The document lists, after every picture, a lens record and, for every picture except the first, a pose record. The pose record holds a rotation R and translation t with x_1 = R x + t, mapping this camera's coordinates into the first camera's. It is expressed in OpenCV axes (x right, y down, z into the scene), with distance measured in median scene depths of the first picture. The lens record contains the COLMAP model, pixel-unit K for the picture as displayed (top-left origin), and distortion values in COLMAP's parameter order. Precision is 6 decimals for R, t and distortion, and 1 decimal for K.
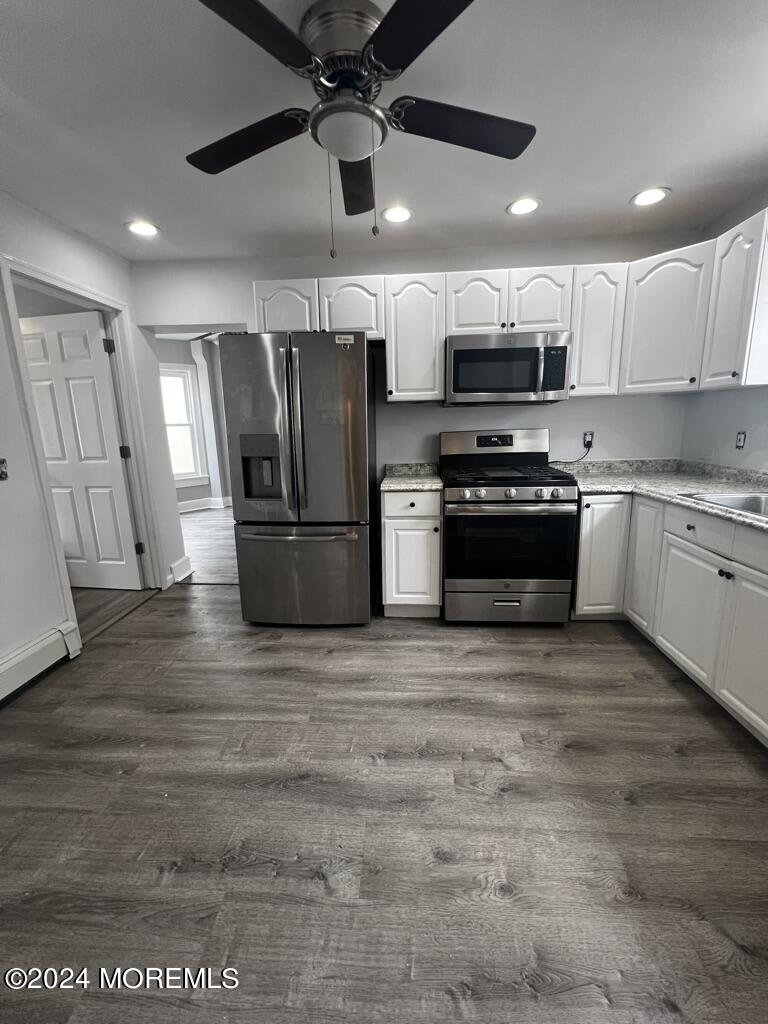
lens RADIAL K [[409.6, 0, 379.8], [0, 409.6, 512.3], [0, 0, 1]] dist [-0.002033, 0.000777]
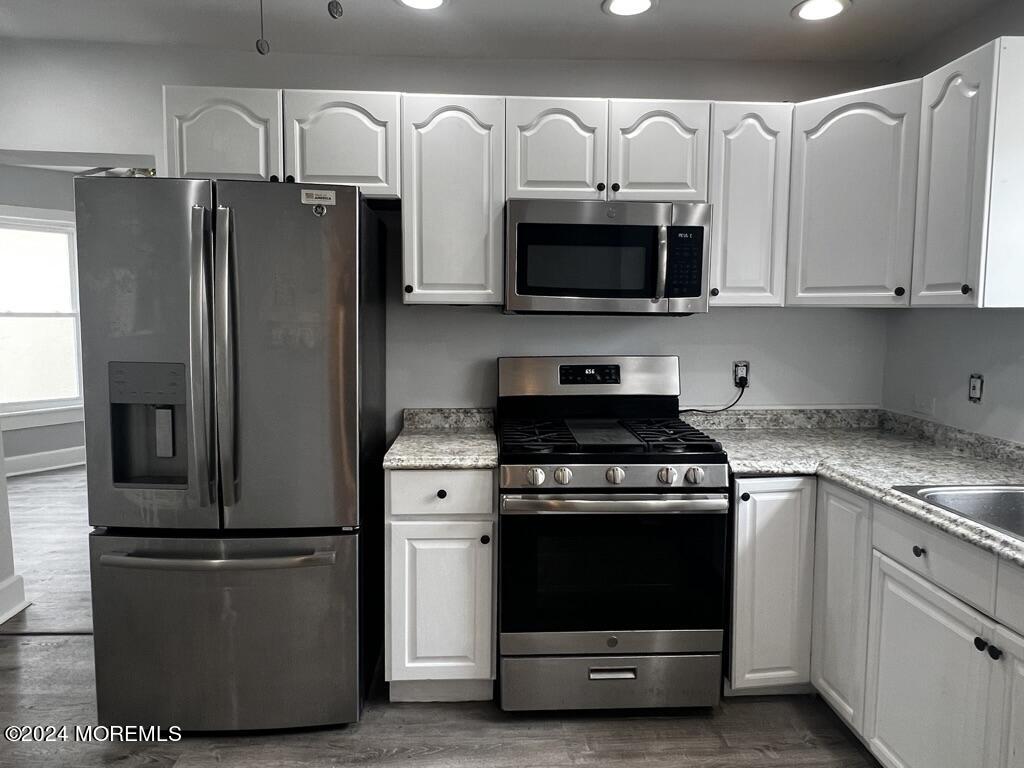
lens RADIAL K [[645.1, 0, 510.8], [0, 645.1, 375.7], [0, 0, 1]] dist [-0.003014, 0.001546]
pose [[0.991611, 0.019092, 0.127837, 0.061543], [-0.004501, 0.993531, -0.113472, -0.082633], [-0.129176, 0.111945, 0.985283, 0.131519]]
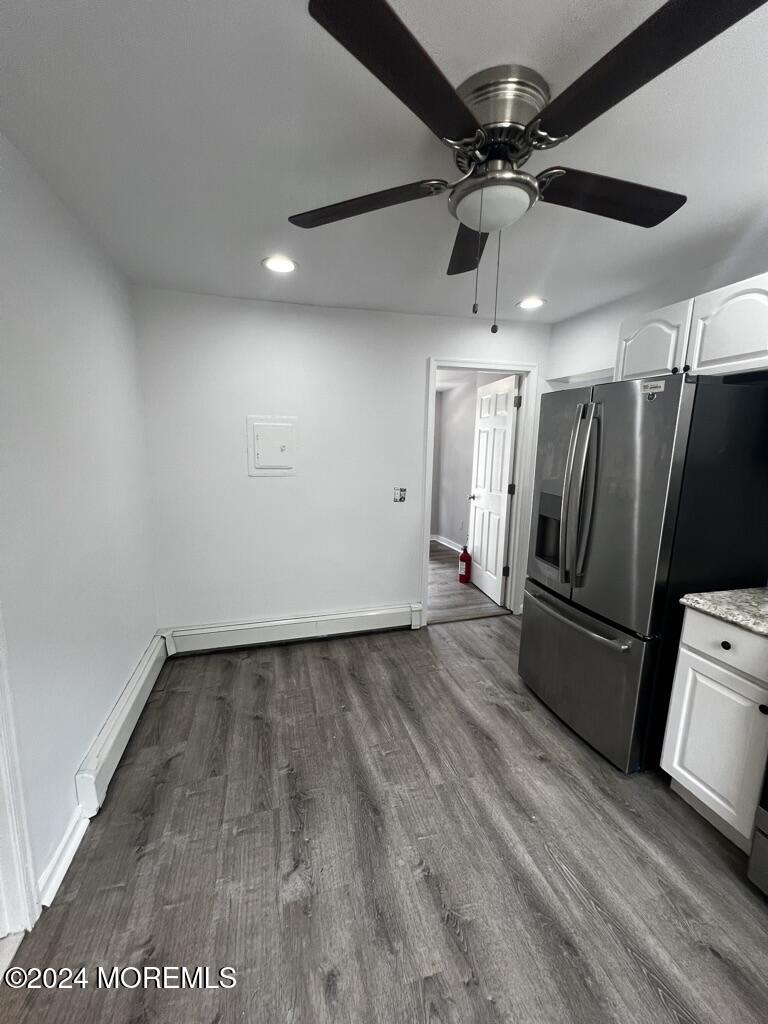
lens RADIAL K [[409.6, 0, 383.1], [0, 409.6, 512.8], [0, 0, 1]] dist [-0.002033, 0.000777]
pose [[0.335674, 0.184949, -0.923643, 0.450974], [-0.219532, 0.968895, 0.114227, -0.173548], [0.916040, 0.164426, 0.365835, 0.310506]]
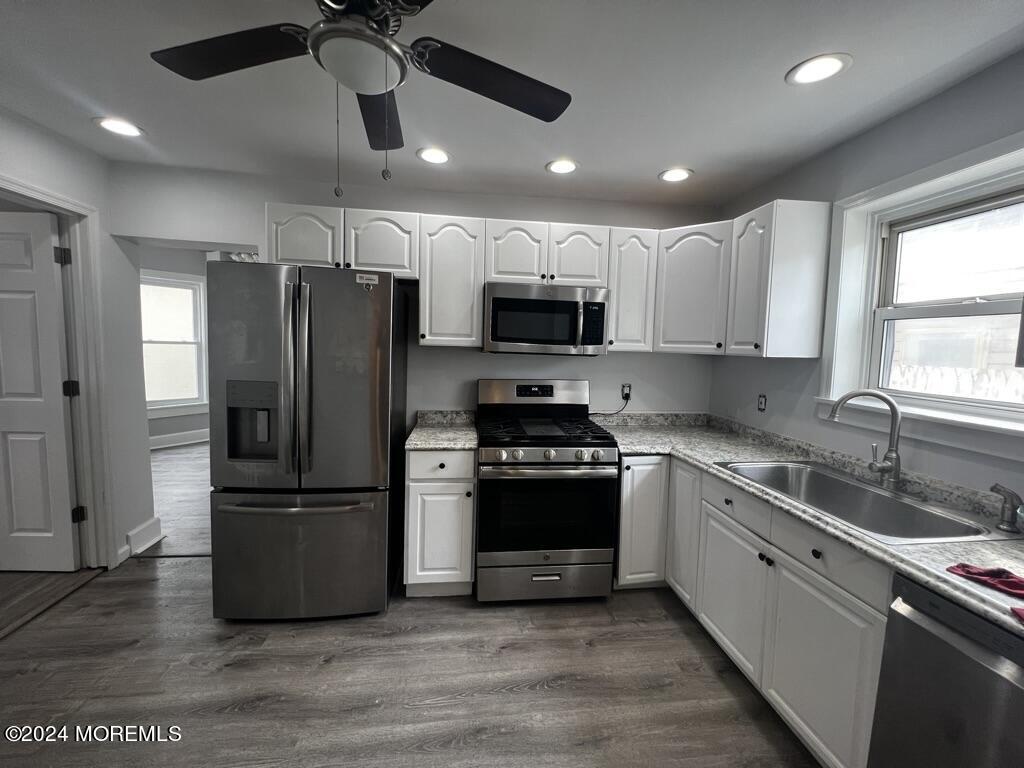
lens RADIAL K [[409.6, 0, 511.1], [0, 409.6, 381.2], [0, 0, 1]] dist [-0.002033, 0.000777]
pose [[0.979910, 0.036228, 0.196120, 0.049078], [-0.011903, 0.992234, -0.123816, -0.096460], [-0.199083, 0.118995, 0.972731, 0.107503]]
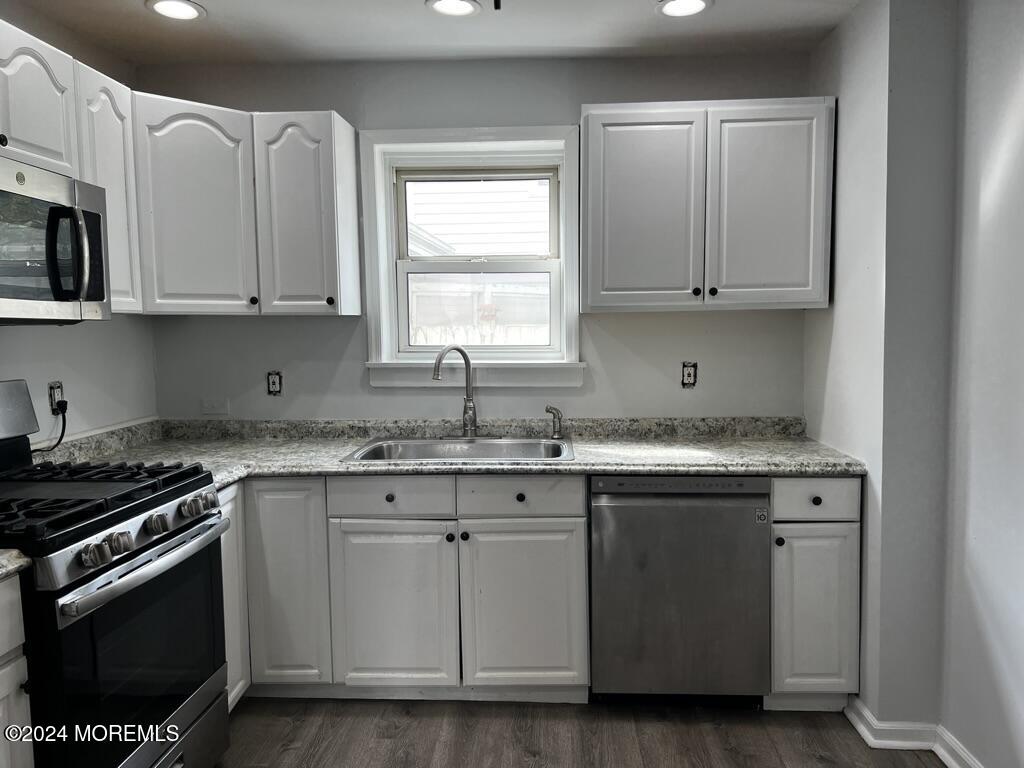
lens RADIAL K [[771.1, 0, 520.5], [0, 771.1, 387.3], [0, 0, 1]] dist [0.064345, -0.070255]
pose [[-0.024250, -0.052854, 0.998308, -0.535748], [0.219808, 0.973882, 0.056901, -0.154134], [-0.975242, 0.220815, -0.011999, 0.597032]]
